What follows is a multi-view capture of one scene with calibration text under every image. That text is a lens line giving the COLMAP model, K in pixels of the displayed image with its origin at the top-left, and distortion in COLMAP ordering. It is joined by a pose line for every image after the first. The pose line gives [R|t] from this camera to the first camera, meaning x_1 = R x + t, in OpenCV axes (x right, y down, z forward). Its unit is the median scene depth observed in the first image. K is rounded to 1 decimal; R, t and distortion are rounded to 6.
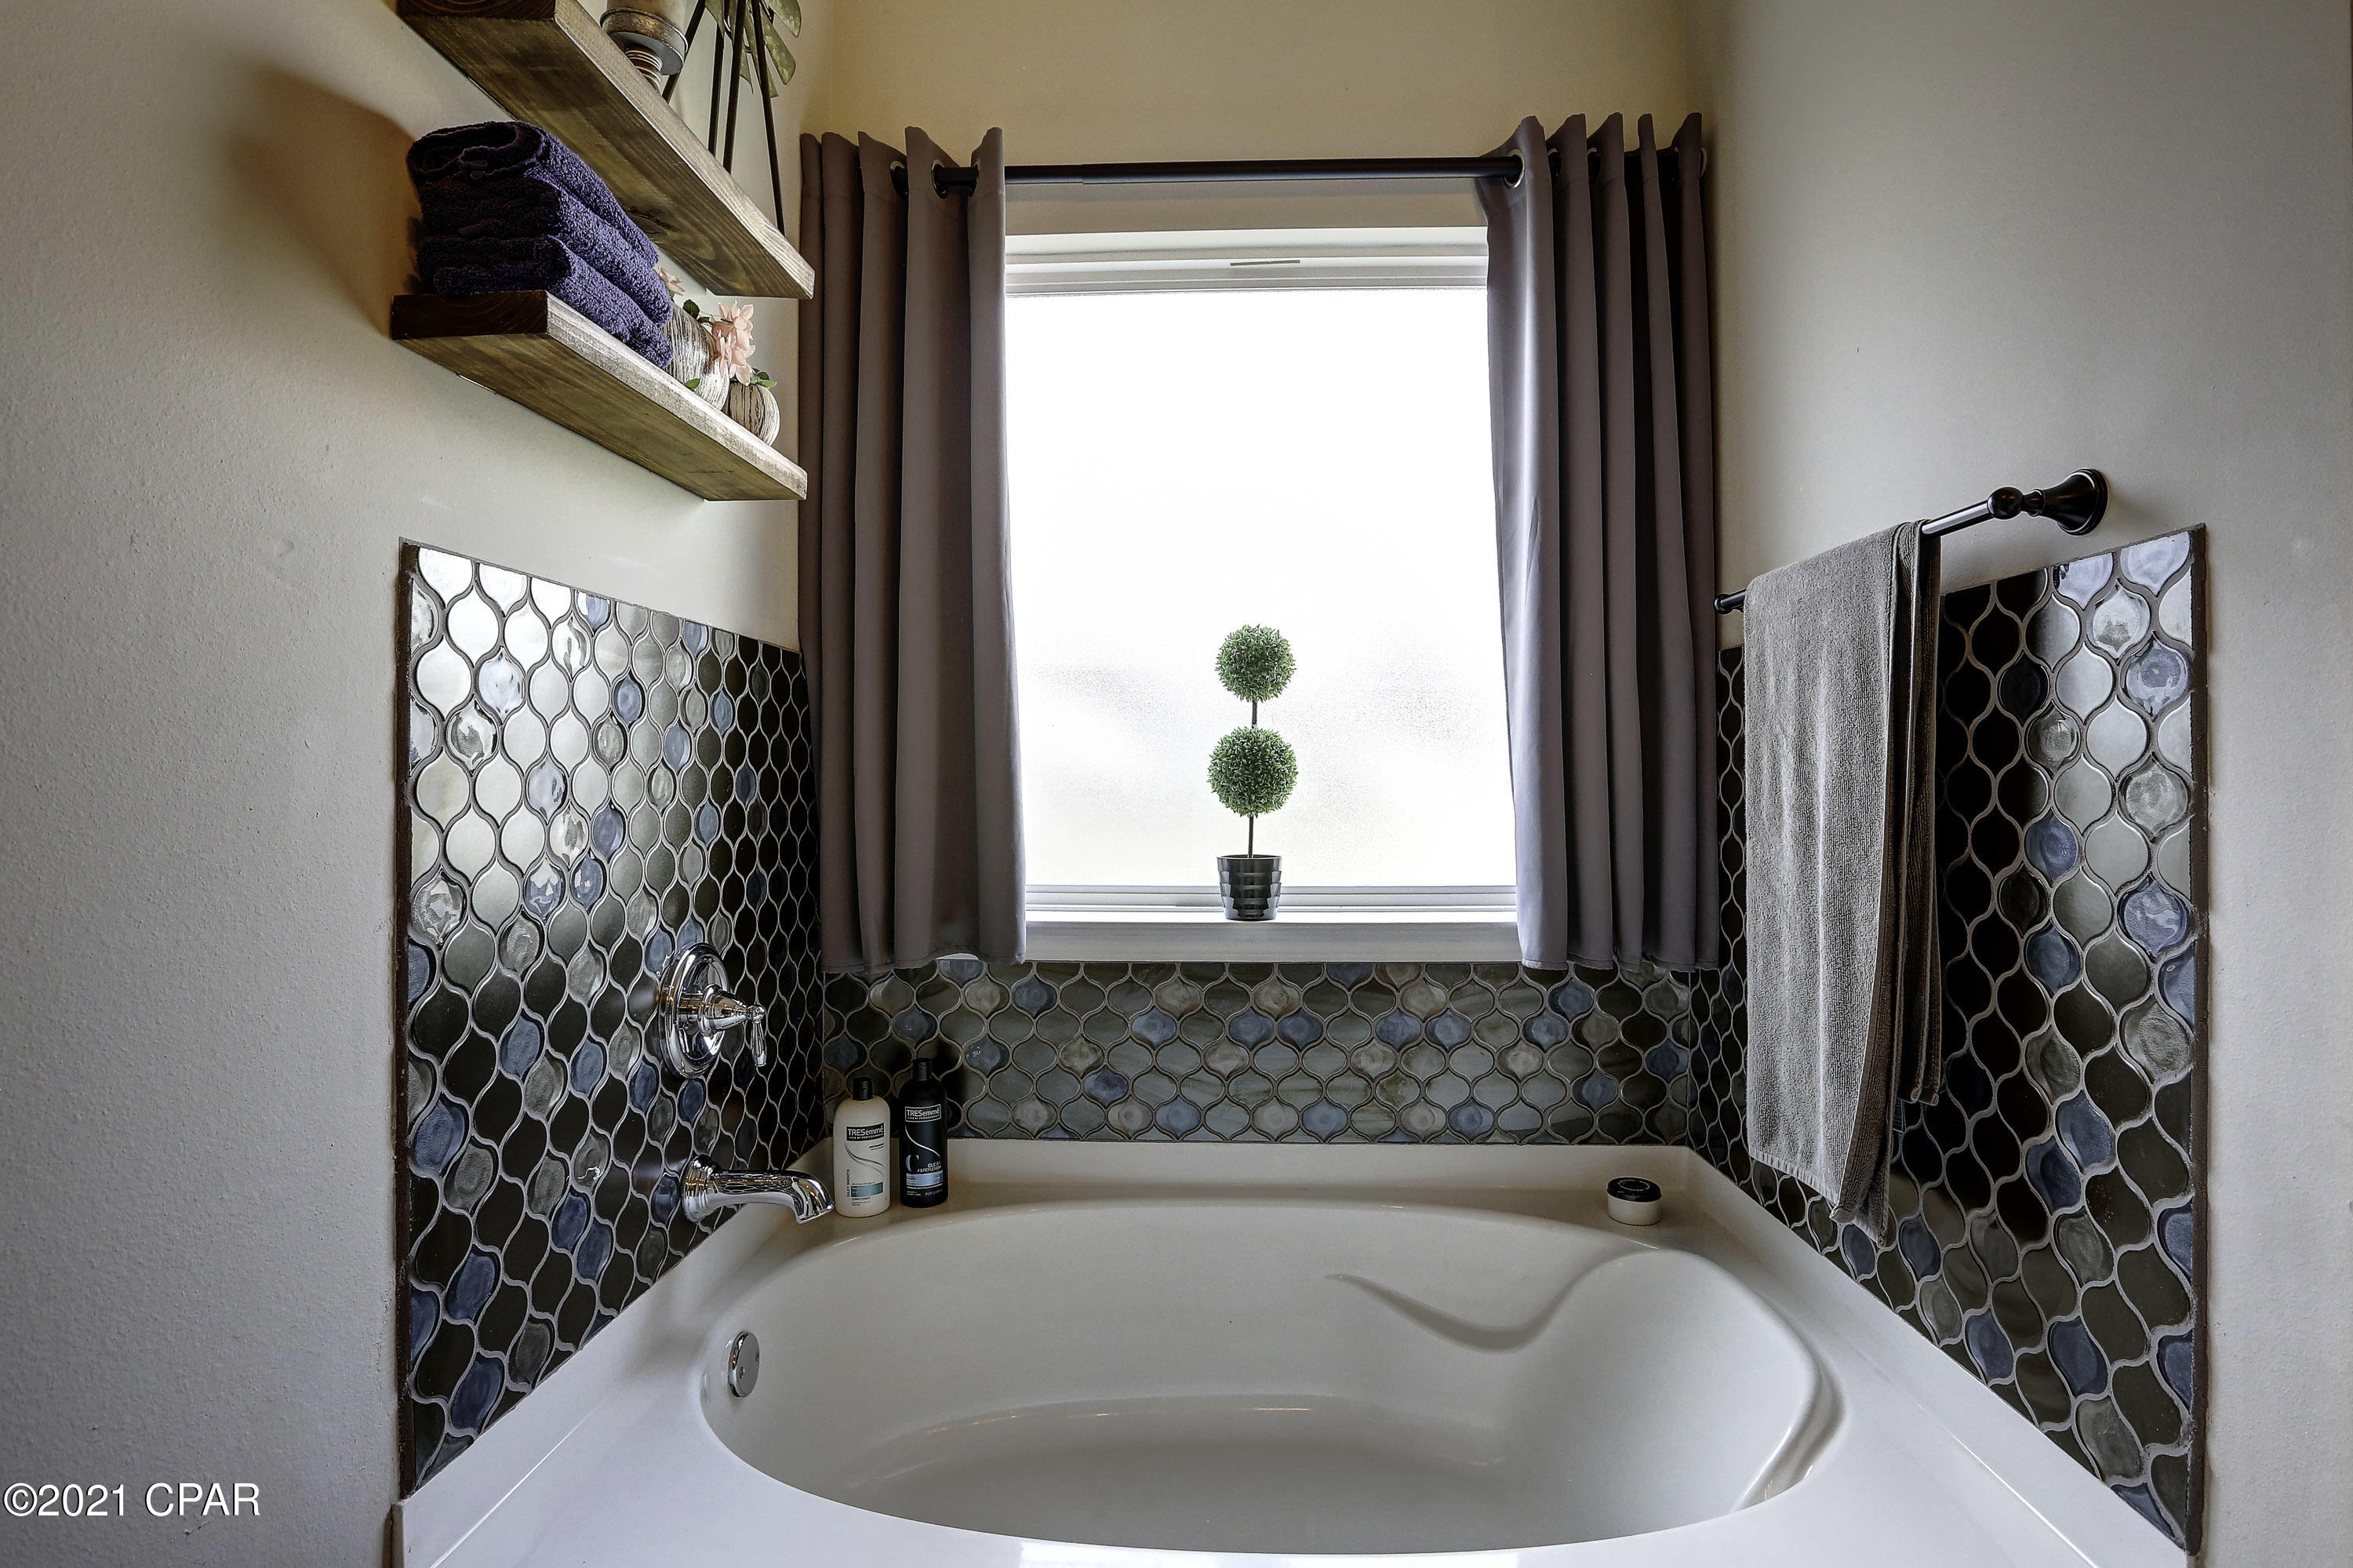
lens RADIAL K [[1168.7, 0, 1184.1], [0, 1168.7, 760.1], [0, 0, 1]] dist [-0.049775, 0.016000]
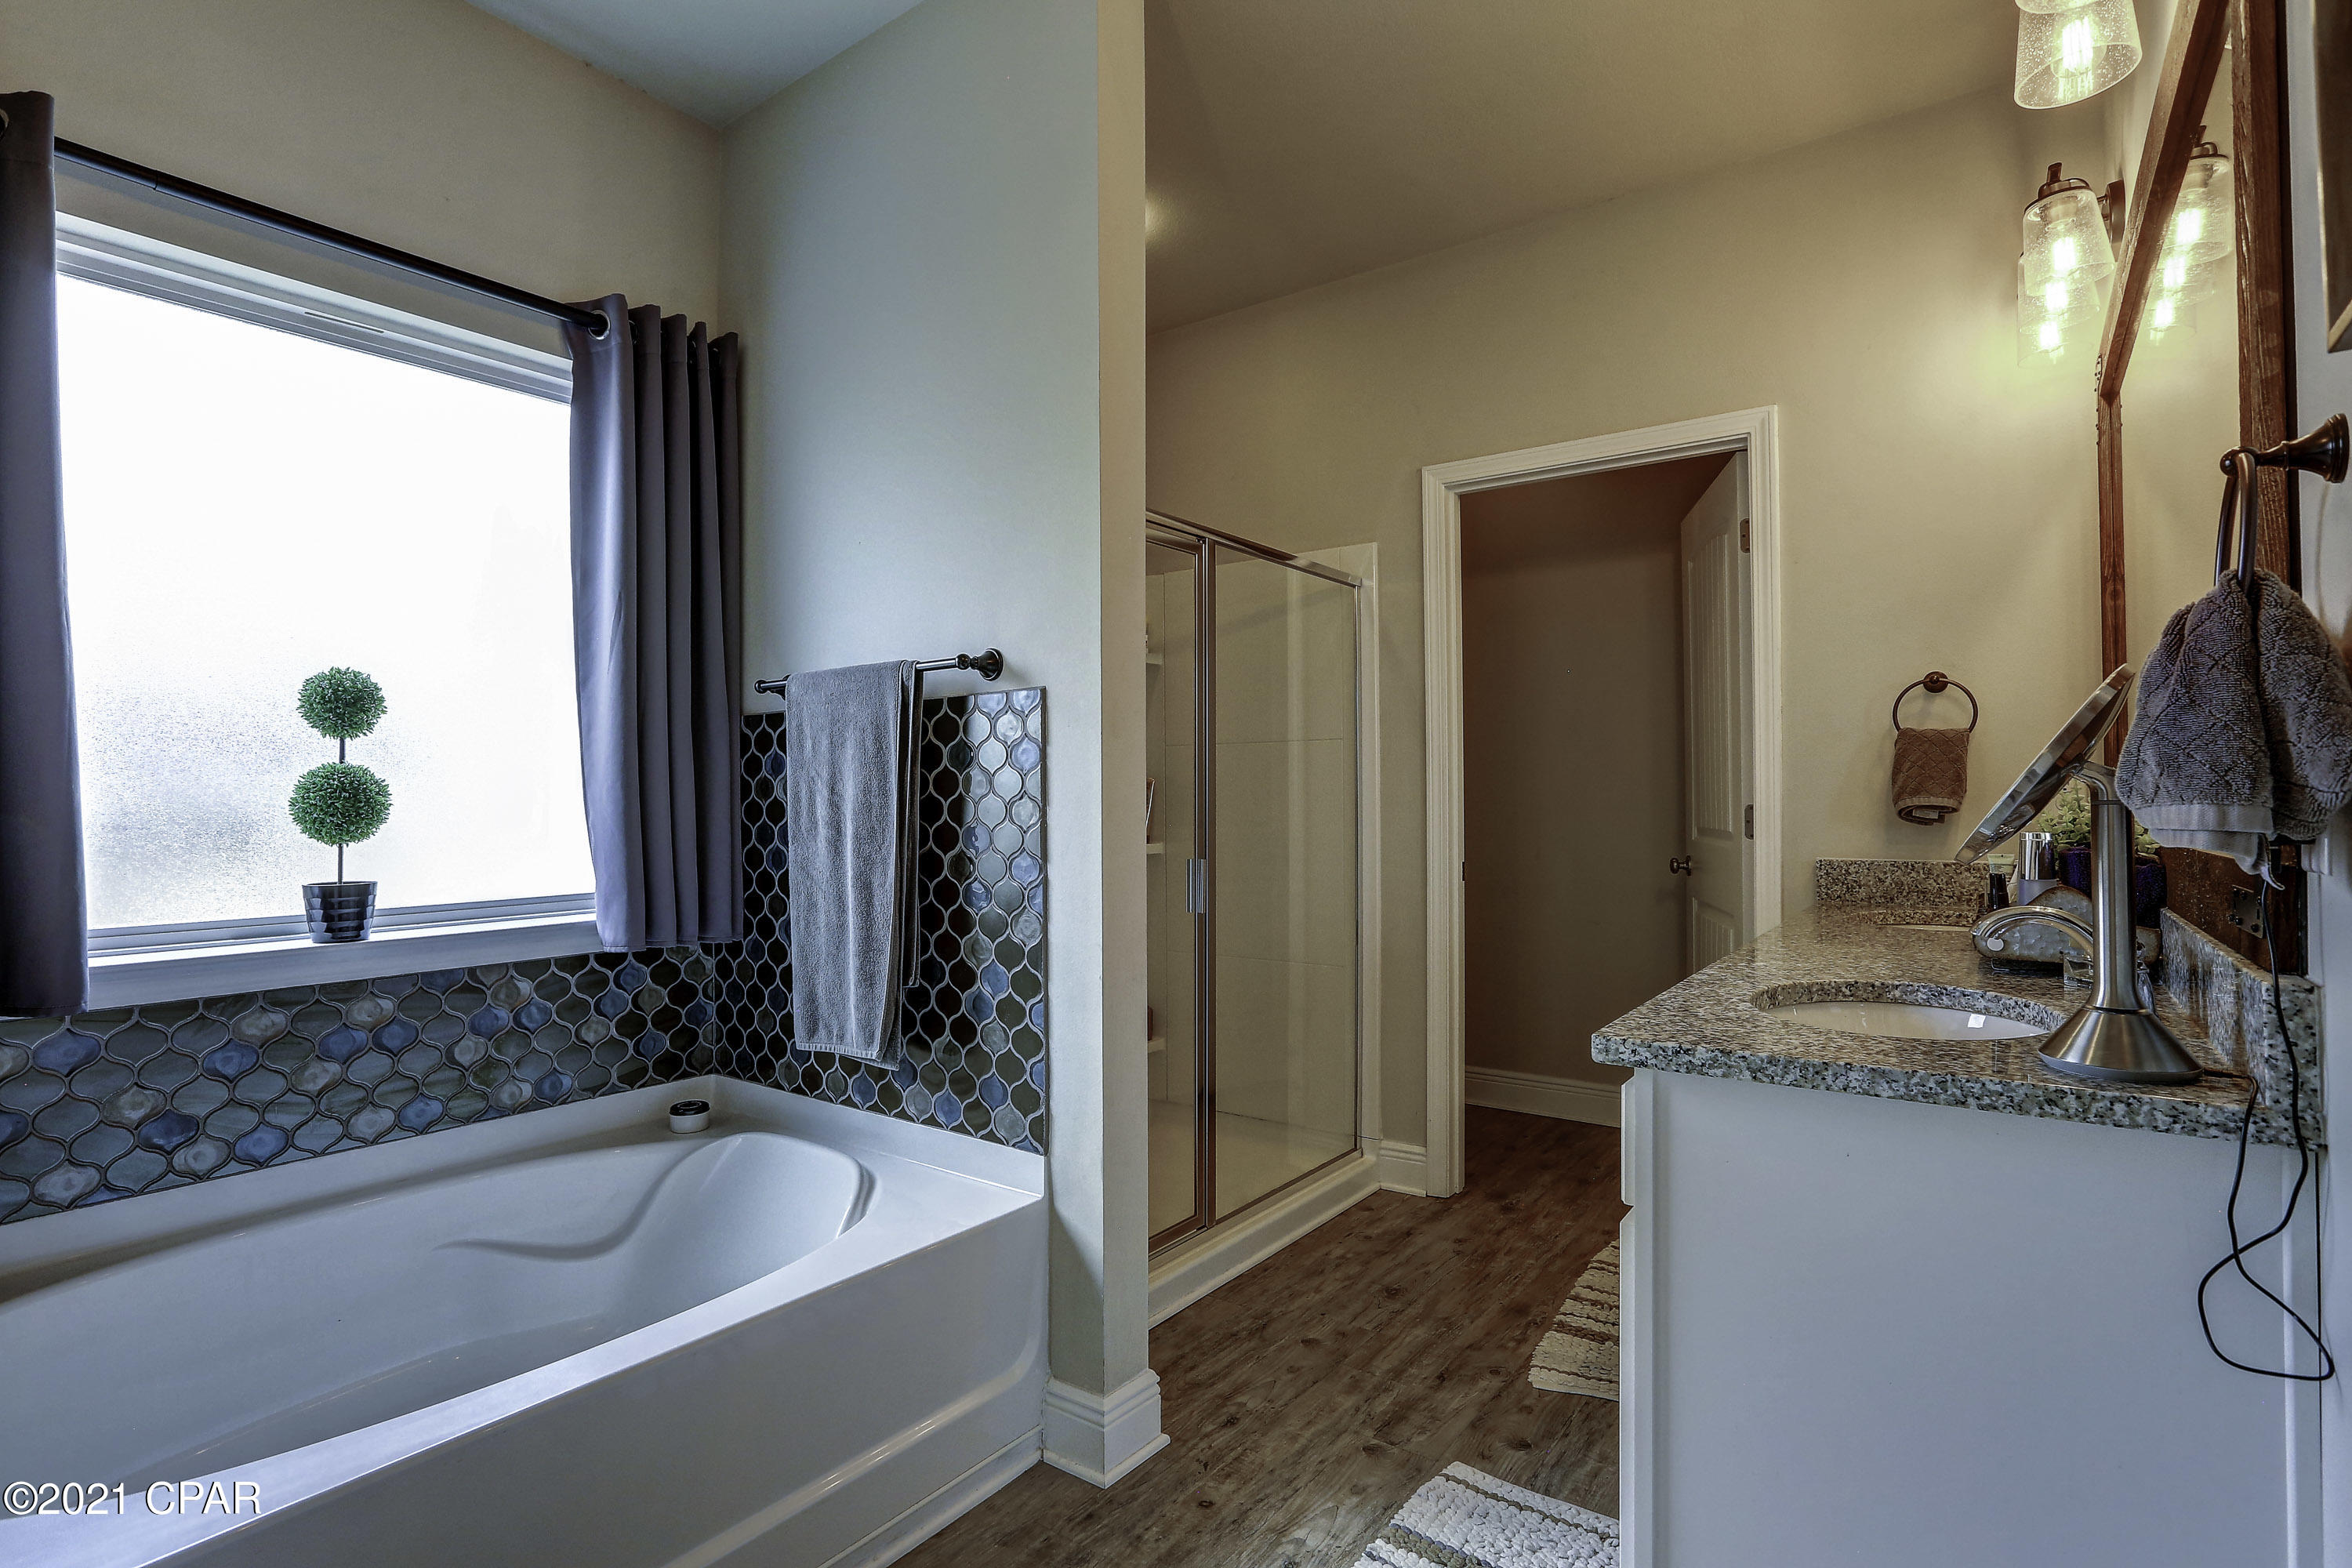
lens RADIAL K [[1168.1, 0, 1164.3], [0, 1168.1, 795.3], [0, 0, 1]] dist [-0.049775, 0.016000]
pose [[0.564691, -0.003209, 0.825296, -0.450464], [-0.001923, 0.999985, 0.005204, -0.005552], [-0.825300, -0.004525, 0.564676, -0.250020]]
